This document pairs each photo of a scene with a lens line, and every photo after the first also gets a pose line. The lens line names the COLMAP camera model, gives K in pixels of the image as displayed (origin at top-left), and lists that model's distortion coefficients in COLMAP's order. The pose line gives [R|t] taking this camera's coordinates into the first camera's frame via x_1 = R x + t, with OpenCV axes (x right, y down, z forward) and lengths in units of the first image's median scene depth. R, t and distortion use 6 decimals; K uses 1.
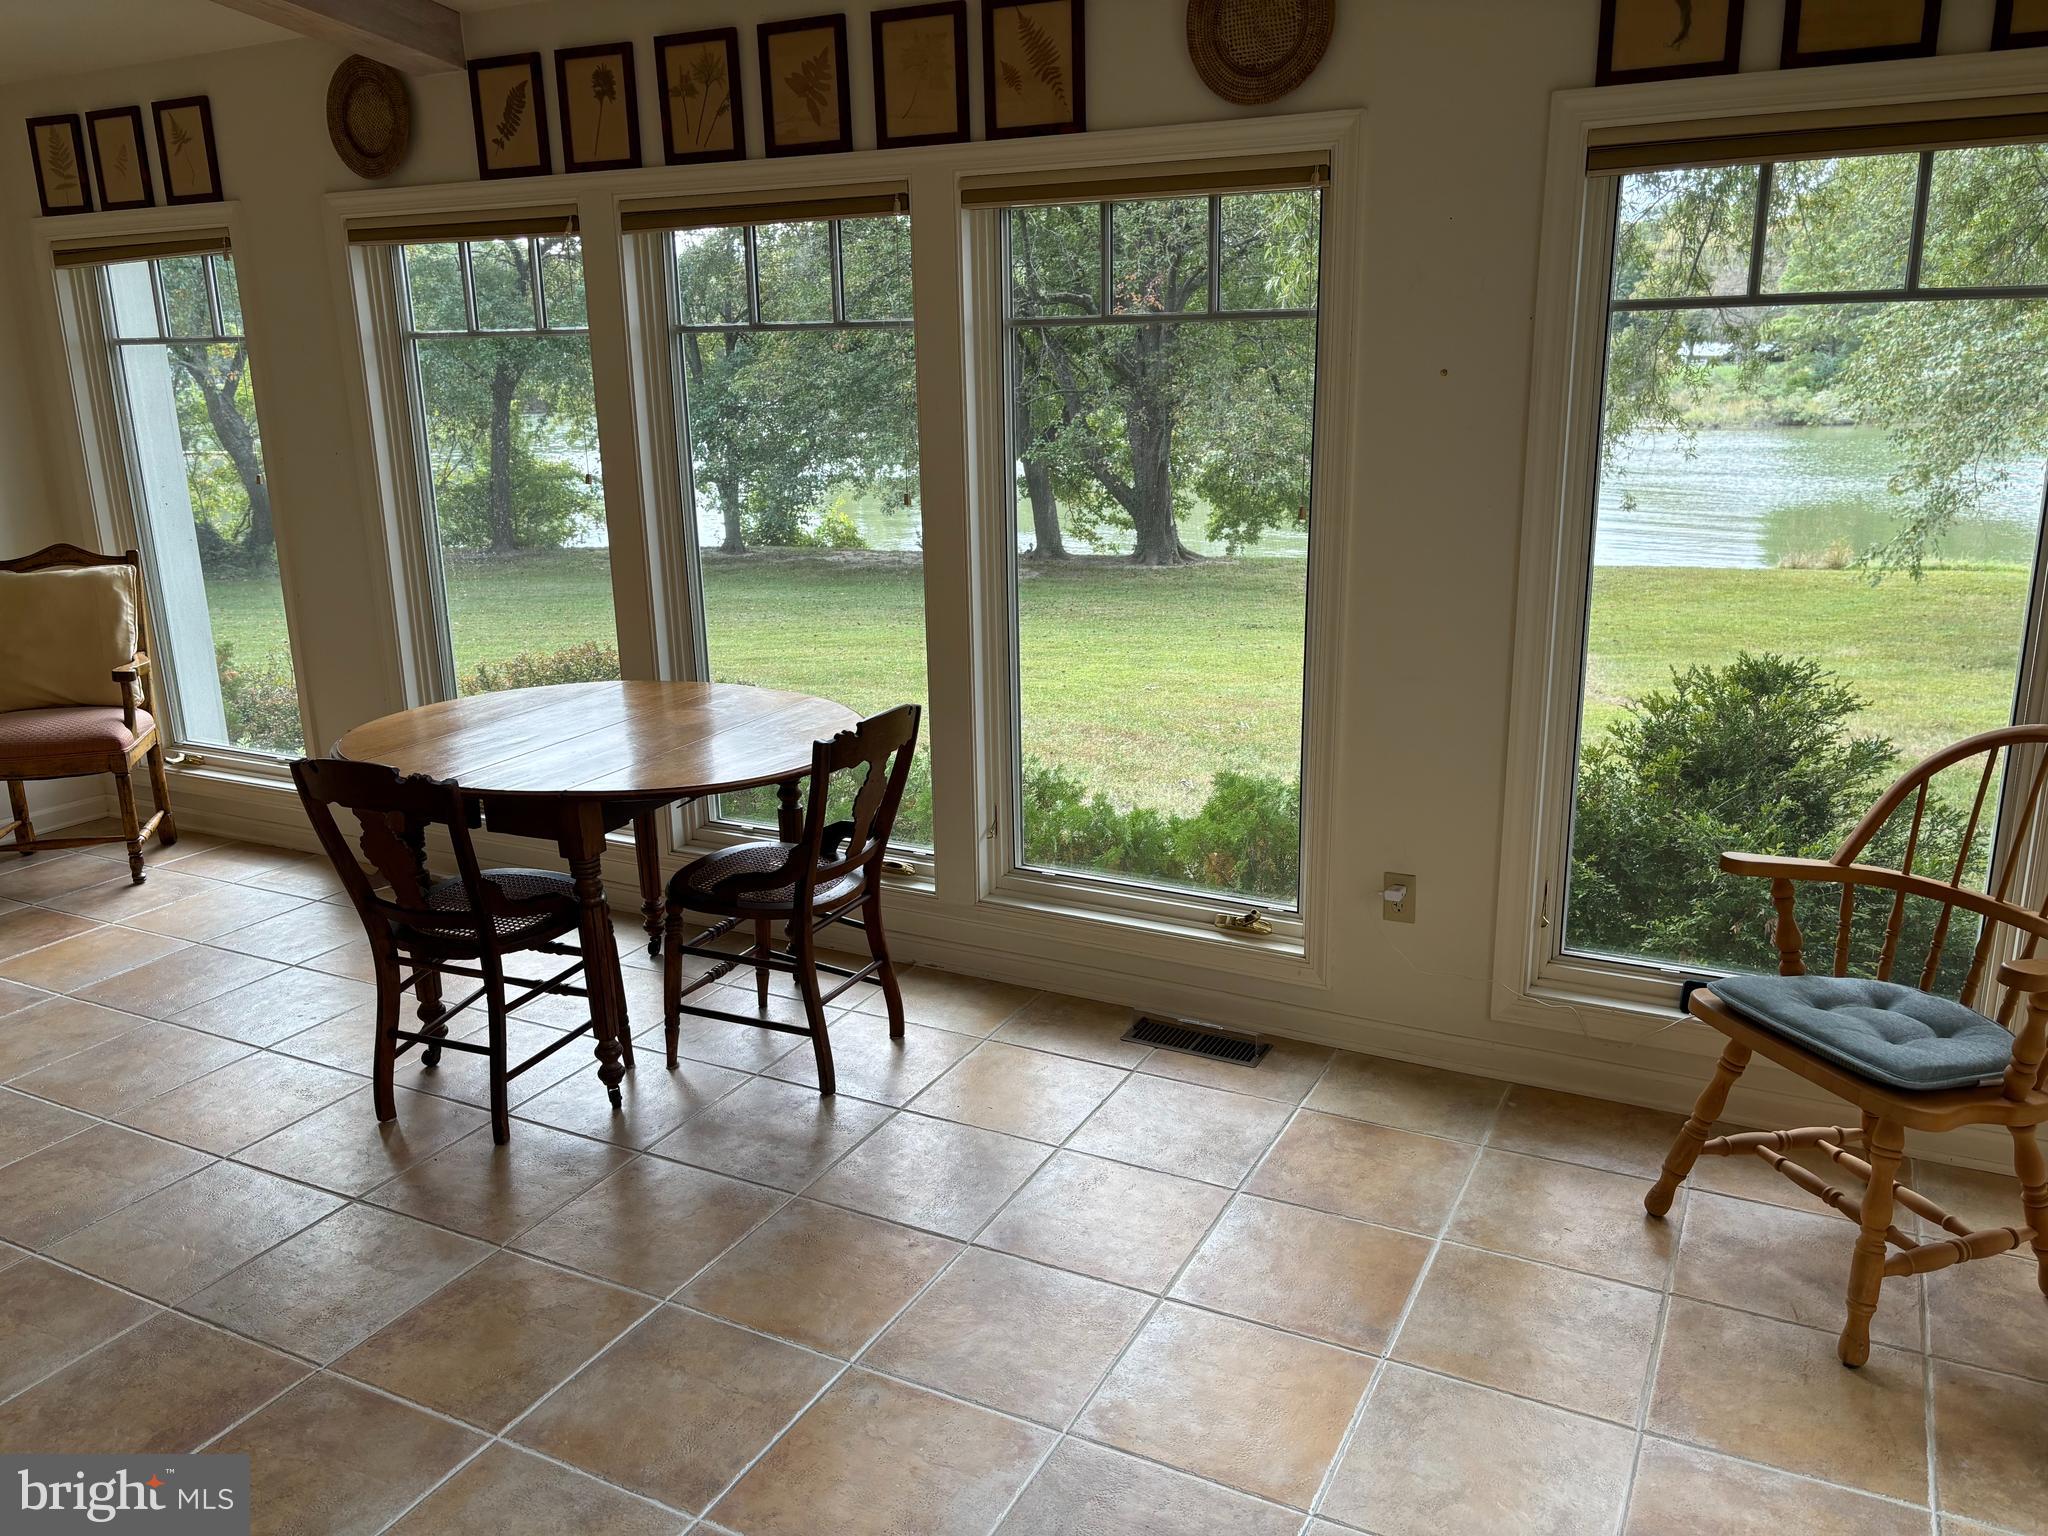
lens RADIAL K [[1550.8, 0, 1032.9], [0, 1550.8, 769.9], [0, 0, 1]] dist [0.036330, -0.044293]
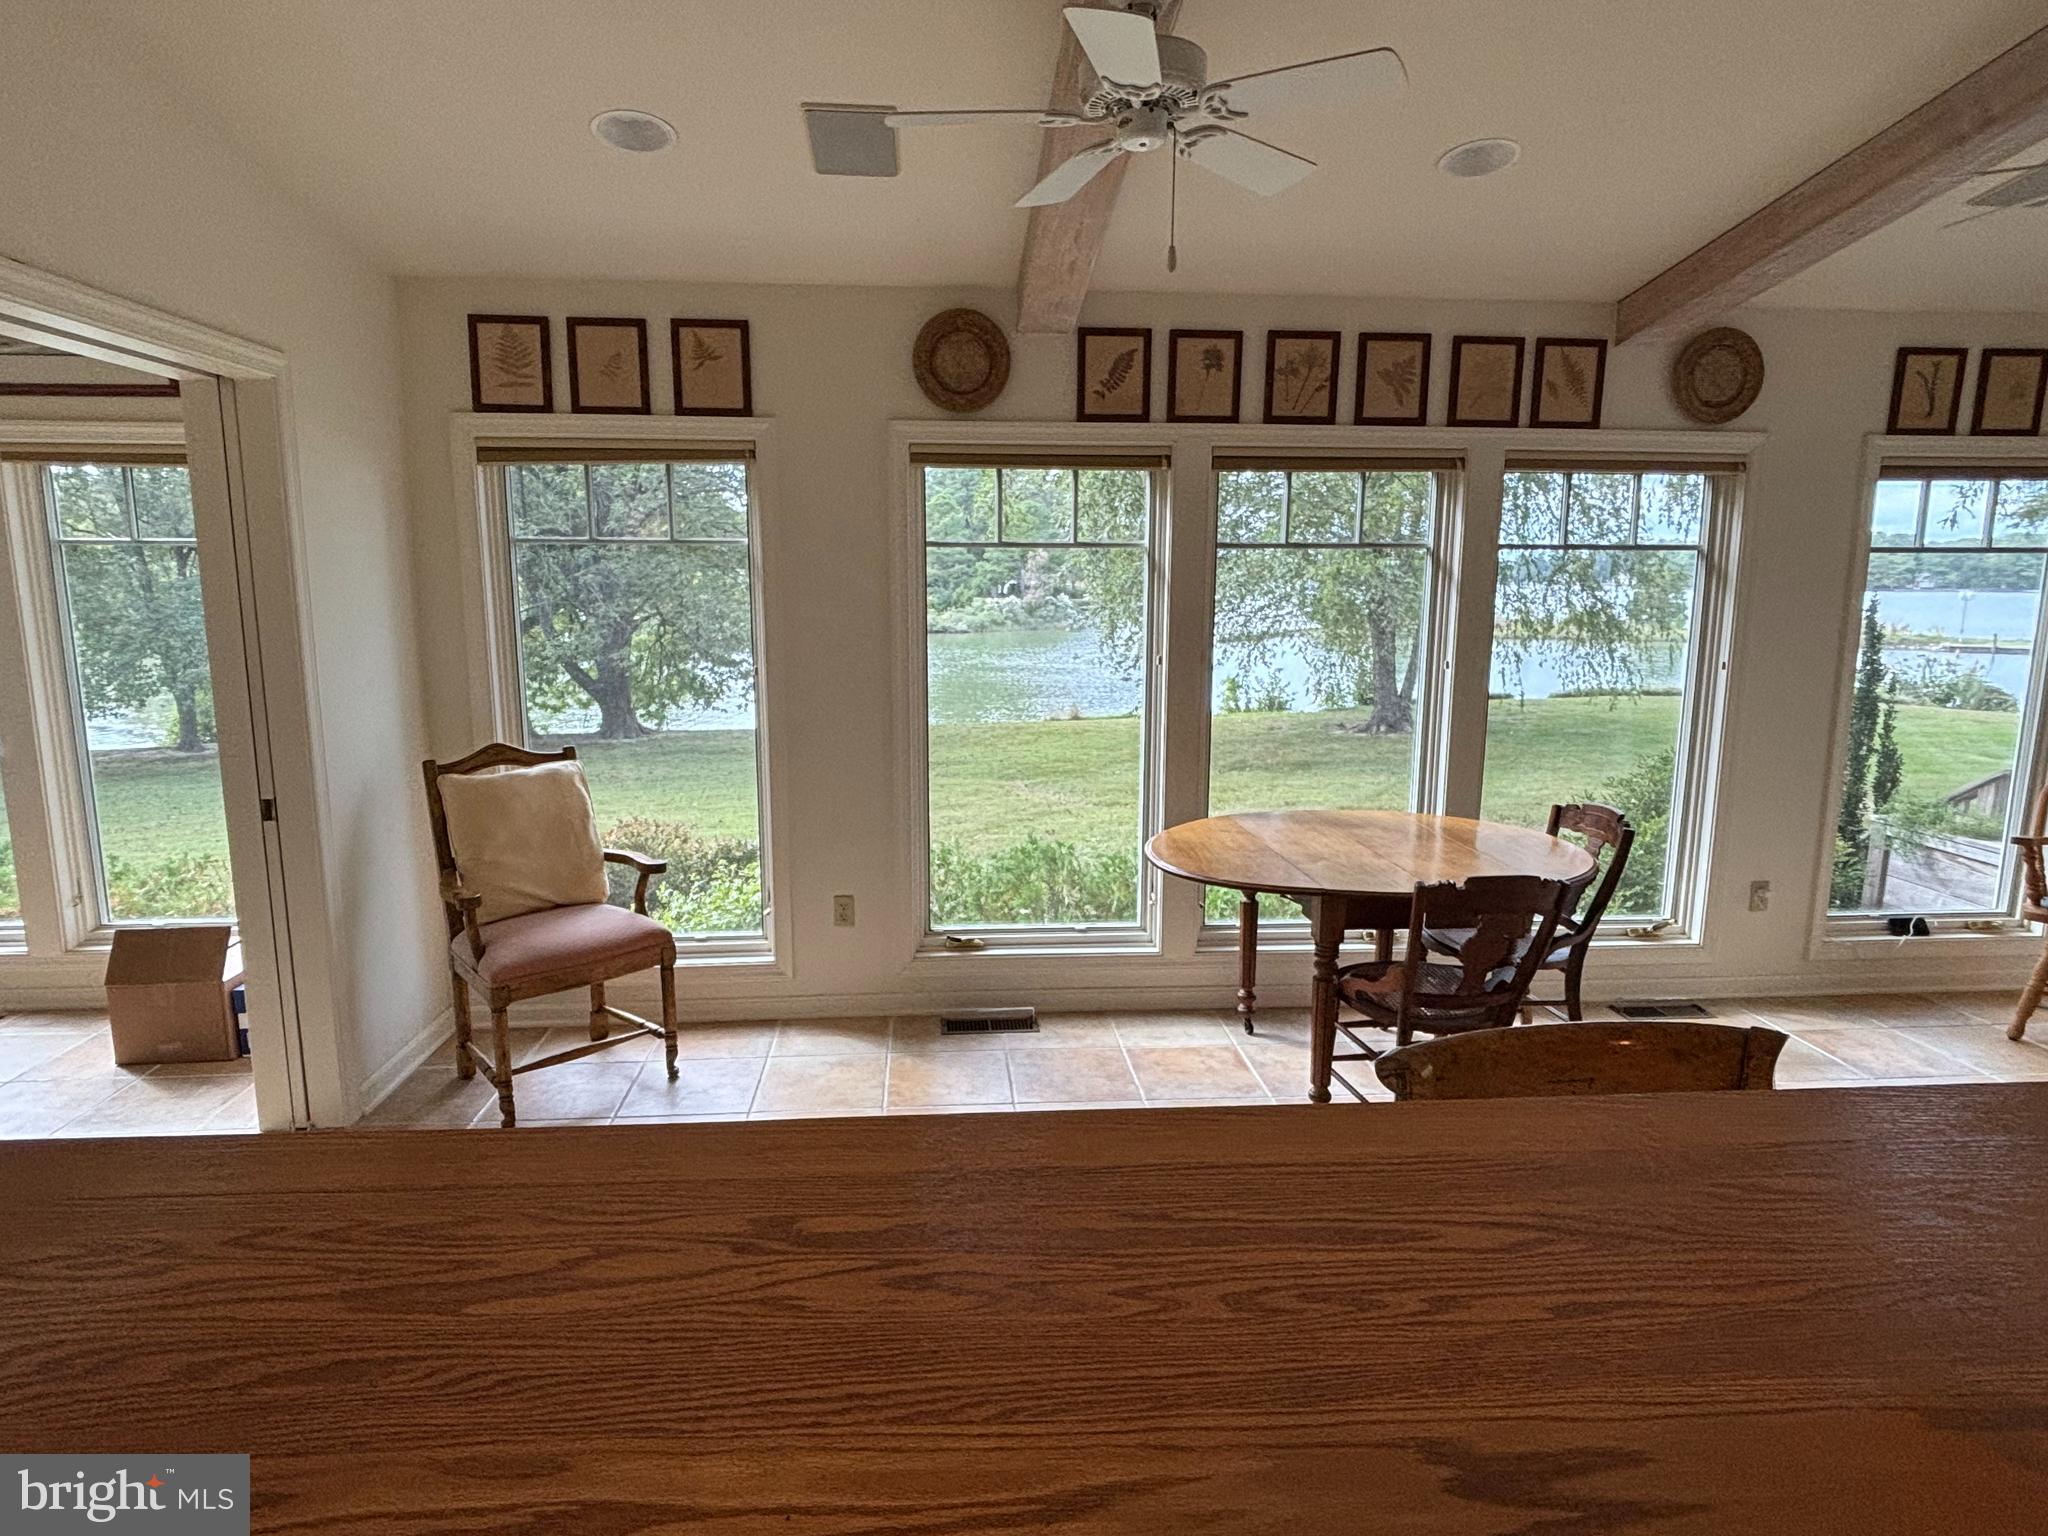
lens RADIAL K [[1123.4, 0, 1021.3], [0, 1123.4, 763.3], [0, 0, 1]] dist [0.000969, -0.006713]
pose [[0.855516, -0.067120, 0.513408, -0.880807], [0.119237, 0.990451, -0.069205, -0.058538], [-0.503860, 0.120423, 0.855350, 0.310090]]
